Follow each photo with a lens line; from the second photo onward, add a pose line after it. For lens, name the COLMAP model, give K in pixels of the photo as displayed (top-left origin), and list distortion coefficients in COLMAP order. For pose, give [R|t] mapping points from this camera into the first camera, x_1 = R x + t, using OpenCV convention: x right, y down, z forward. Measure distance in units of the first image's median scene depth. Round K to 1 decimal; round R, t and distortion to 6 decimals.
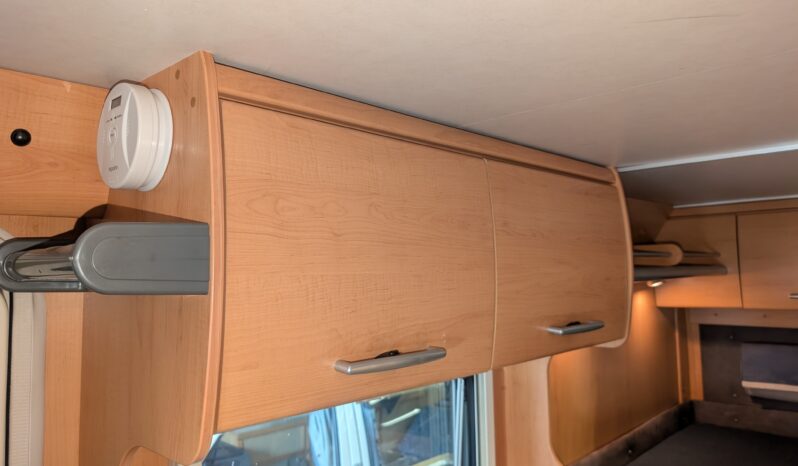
lens RADIAL K [[578.1, 0, 403.8], [0, 578.1, 226.2], [0, 0, 1]] dist [0.013831, -0.011965]
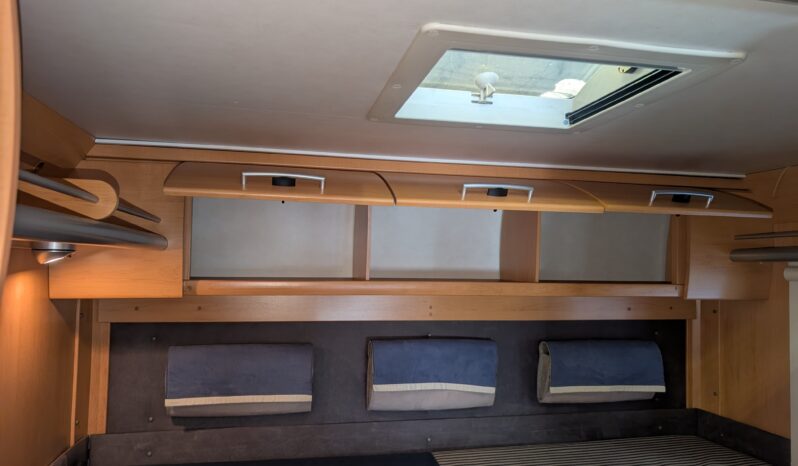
lens RADIAL K [[578.1, 0, 402.5], [0, 578.1, 235.1], [0, 0, 1]] dist [0.013831, -0.011965]
pose [[0.565040, 0.069145, 0.822161, 0.221977], [-0.092269, 0.995527, -0.020312, 0.079384], [-0.819888, -0.064383, 0.568893, 0.557727]]
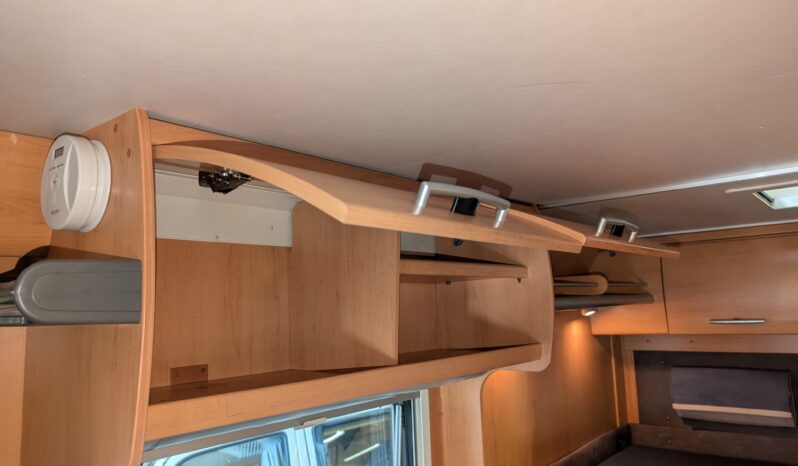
lens RADIAL K [[578.1, 0, 402.0], [0, 578.1, 235.3], [0, 0, 1]] dist [0.013831, -0.011965]
pose [[0.998072, -0.011333, 0.061021, 0.042480], [0.014177, 0.998823, -0.046380, 0.002714], [-0.060424, 0.047156, 0.997058, -0.065928]]
